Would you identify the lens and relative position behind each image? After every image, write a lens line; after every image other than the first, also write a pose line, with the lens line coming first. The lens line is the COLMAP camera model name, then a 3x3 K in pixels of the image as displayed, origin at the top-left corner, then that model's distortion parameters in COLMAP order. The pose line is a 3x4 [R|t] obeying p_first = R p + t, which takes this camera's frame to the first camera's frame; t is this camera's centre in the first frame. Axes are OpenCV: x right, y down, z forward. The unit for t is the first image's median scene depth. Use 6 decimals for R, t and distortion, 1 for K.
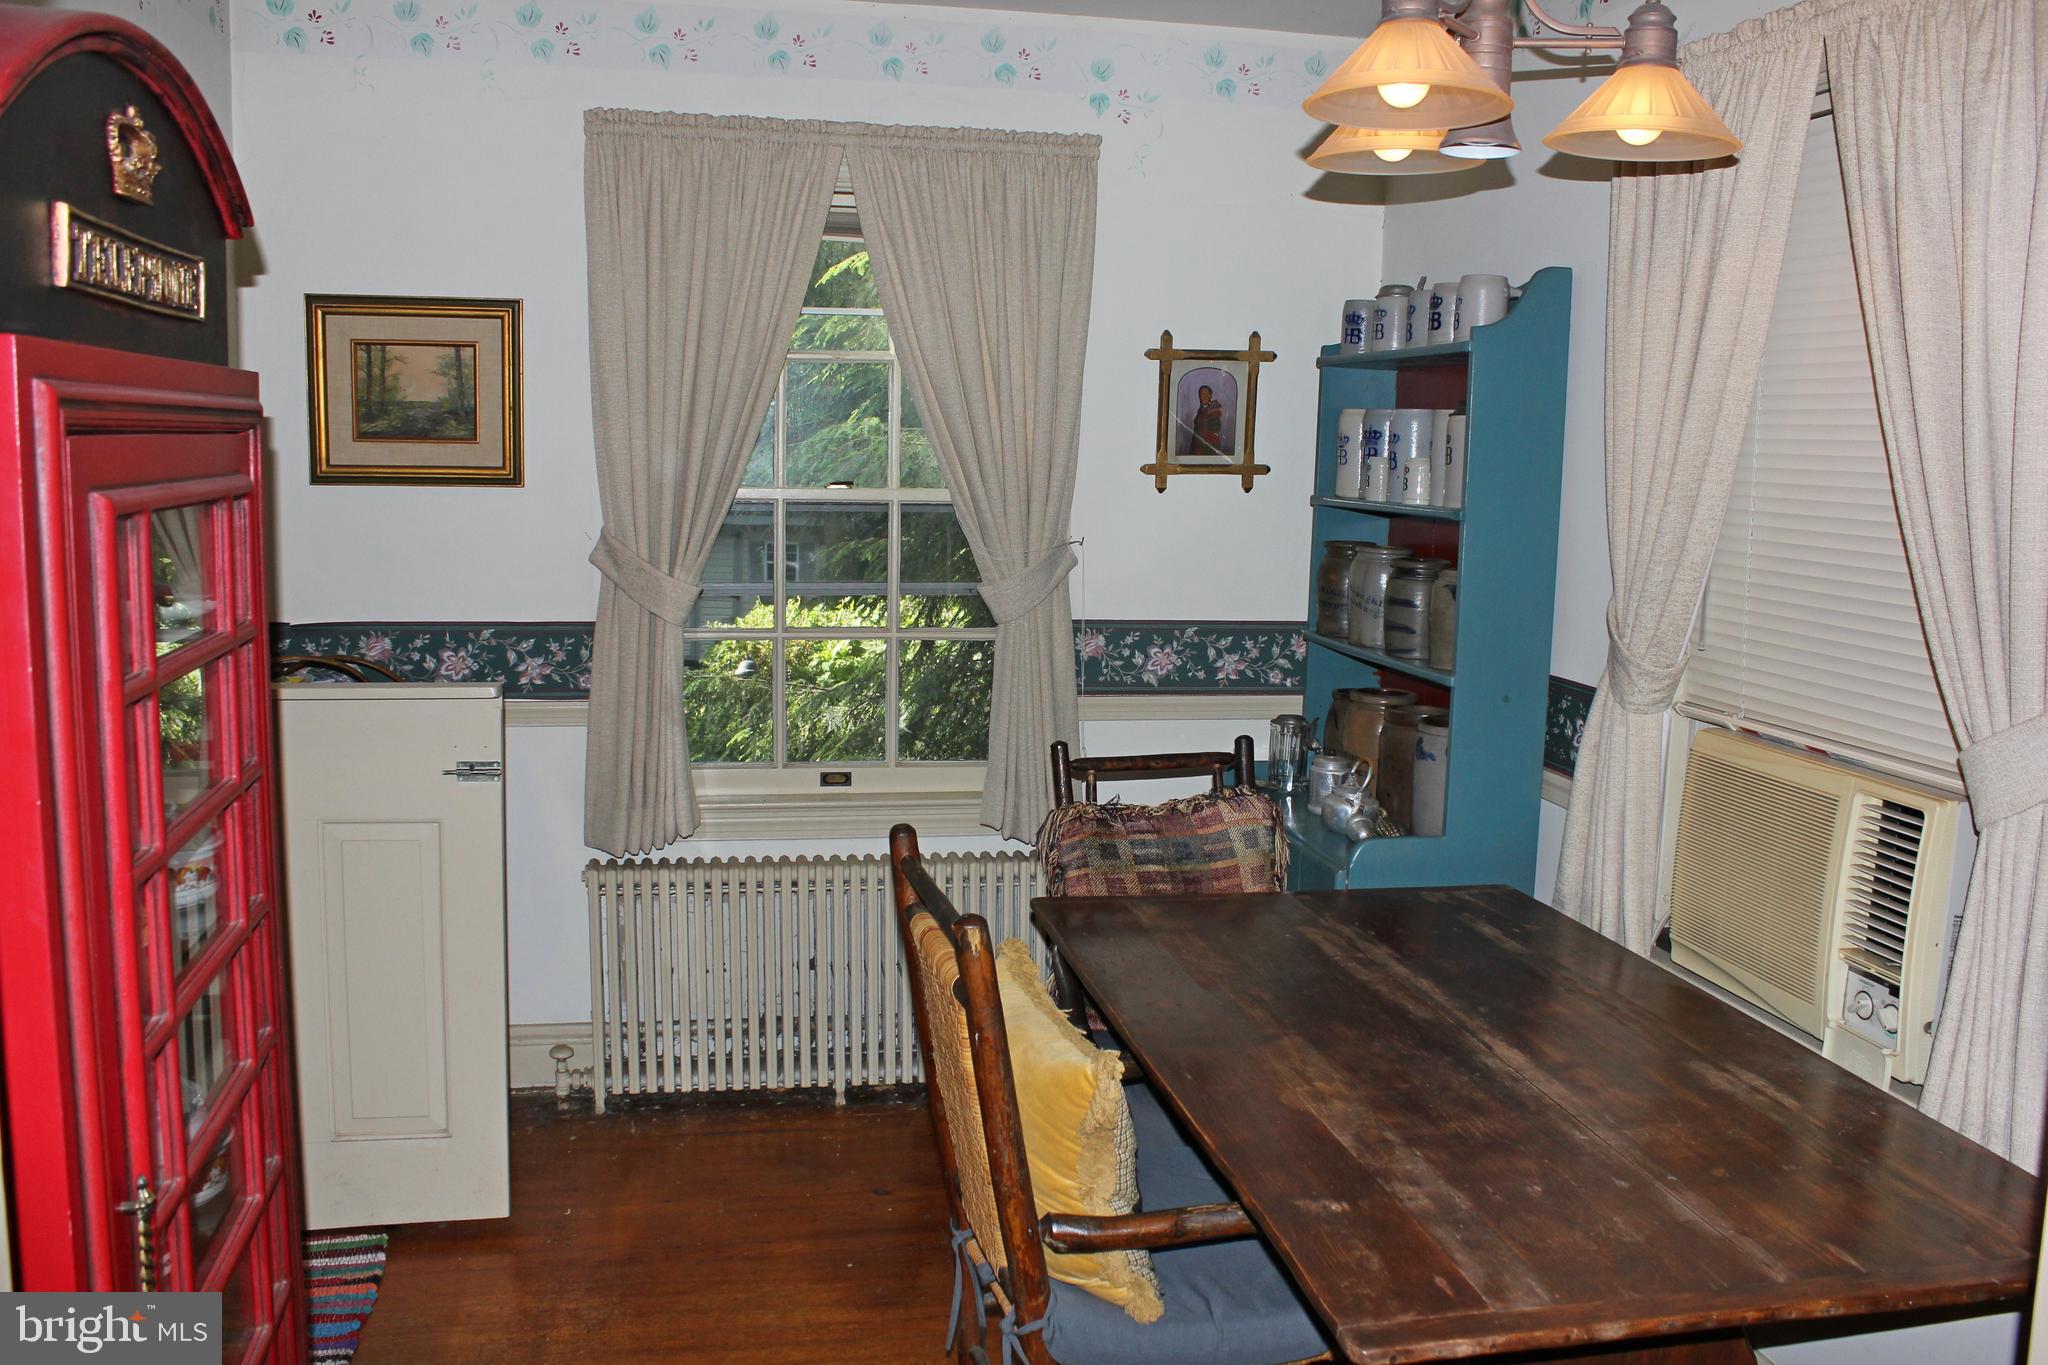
lens RADIAL K [[1704.9, 0, 1024.0], [0, 1704.9, 682.5], [0, 0, 1]] dist [-0.162807, 0.141633]
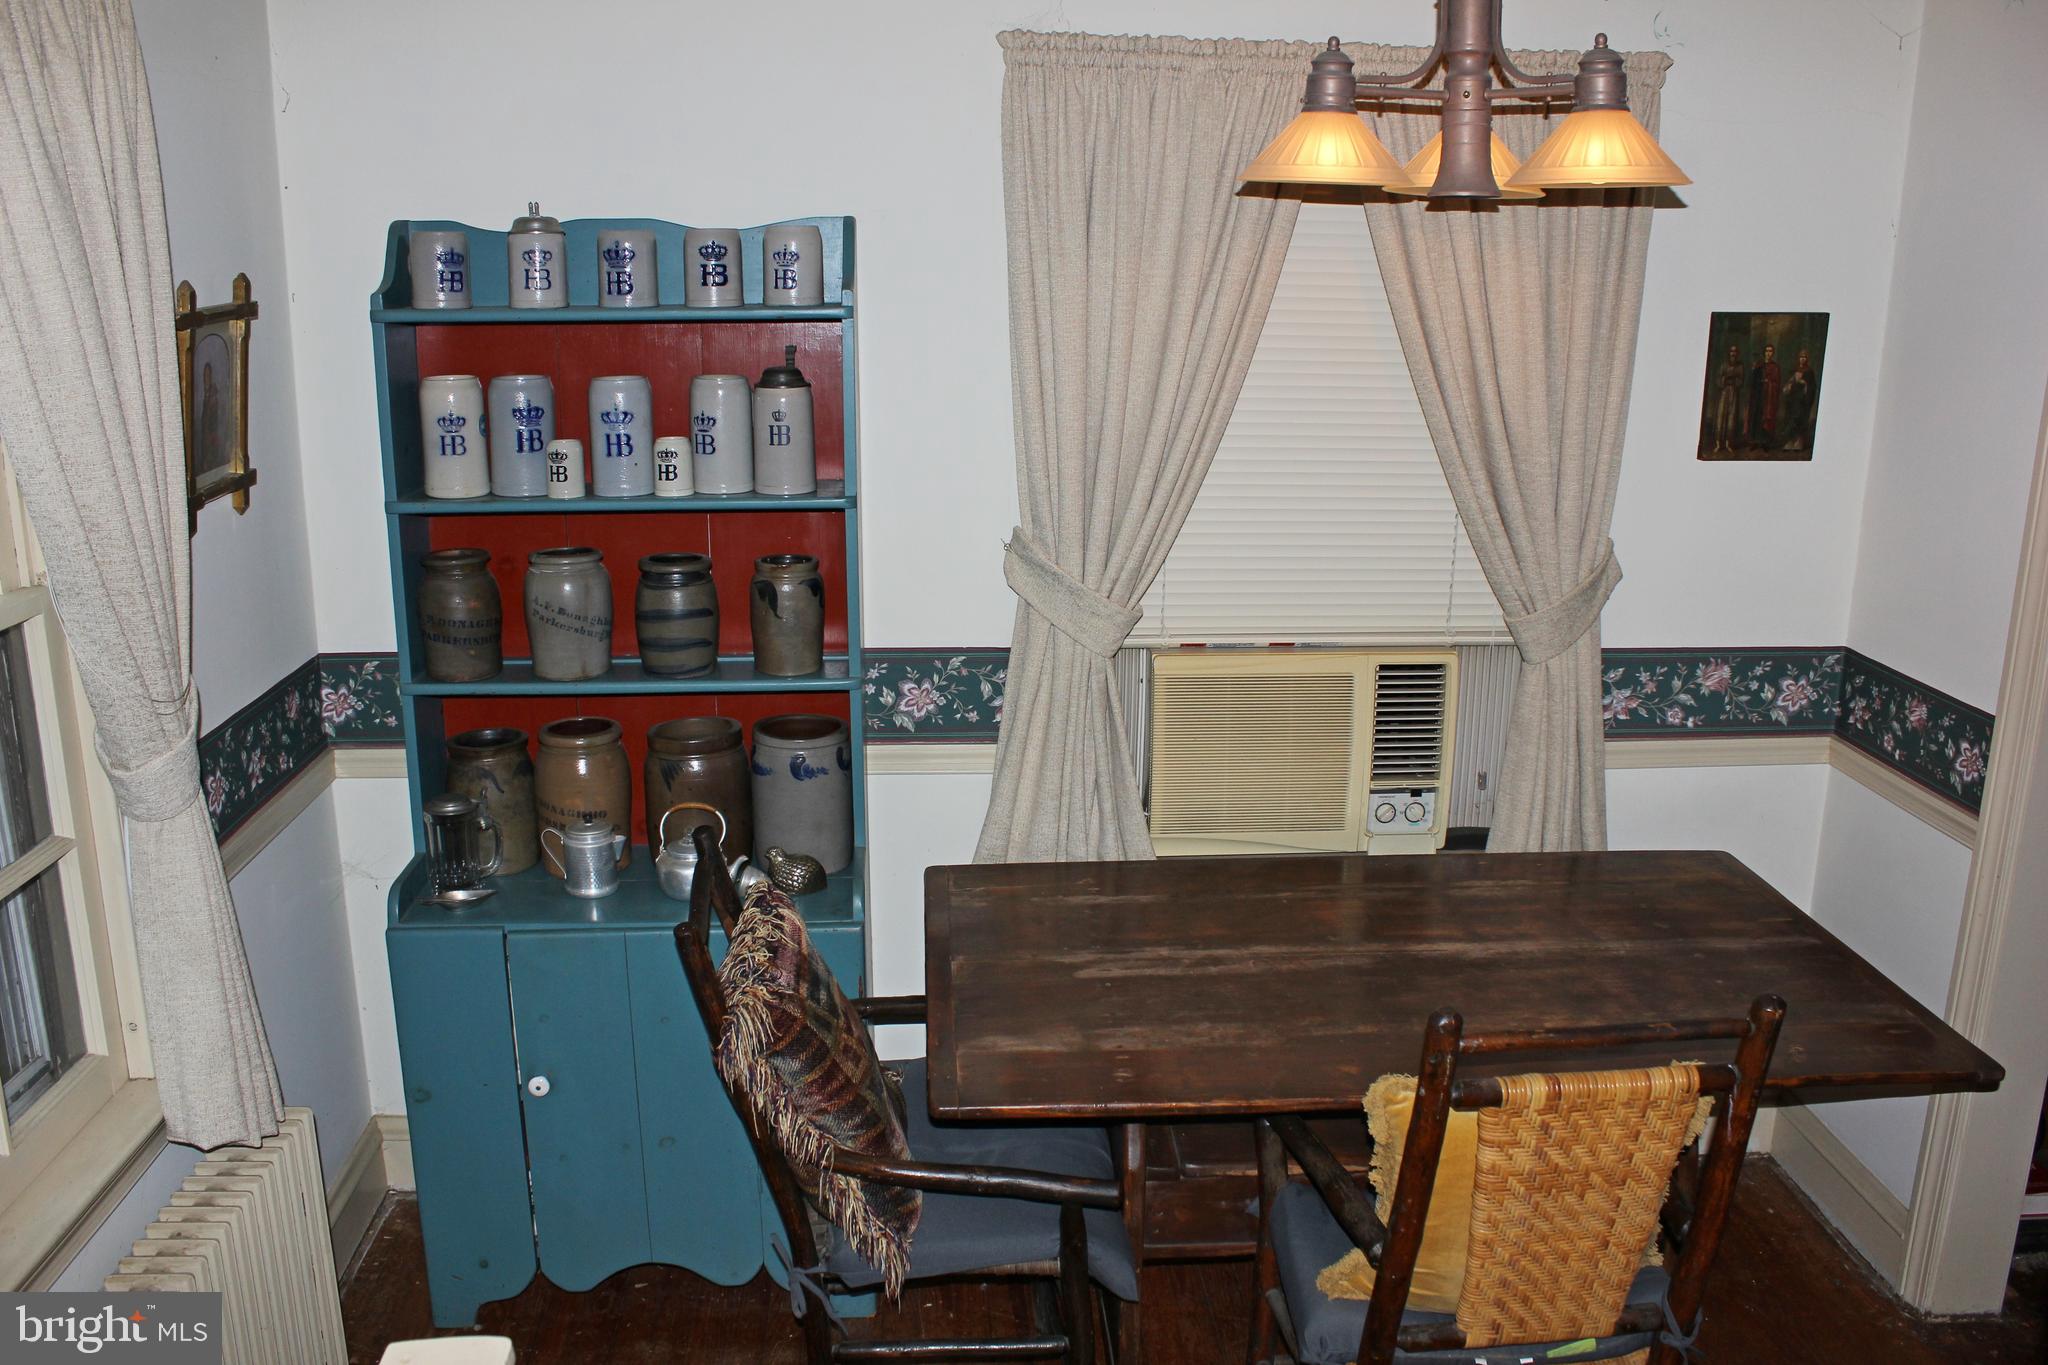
lens RADIAL K [[1704.9, 0, 1024.0], [0, 1704.9, 682.5], [0, 0, 1]] dist [-0.162807, 0.141633]
pose [[0.128082, -0.279351, 0.951608, -0.826469], [0.133826, 0.955604, 0.262512, -0.312443], [-0.982693, 0.093727, 0.159780, 1.036500]]
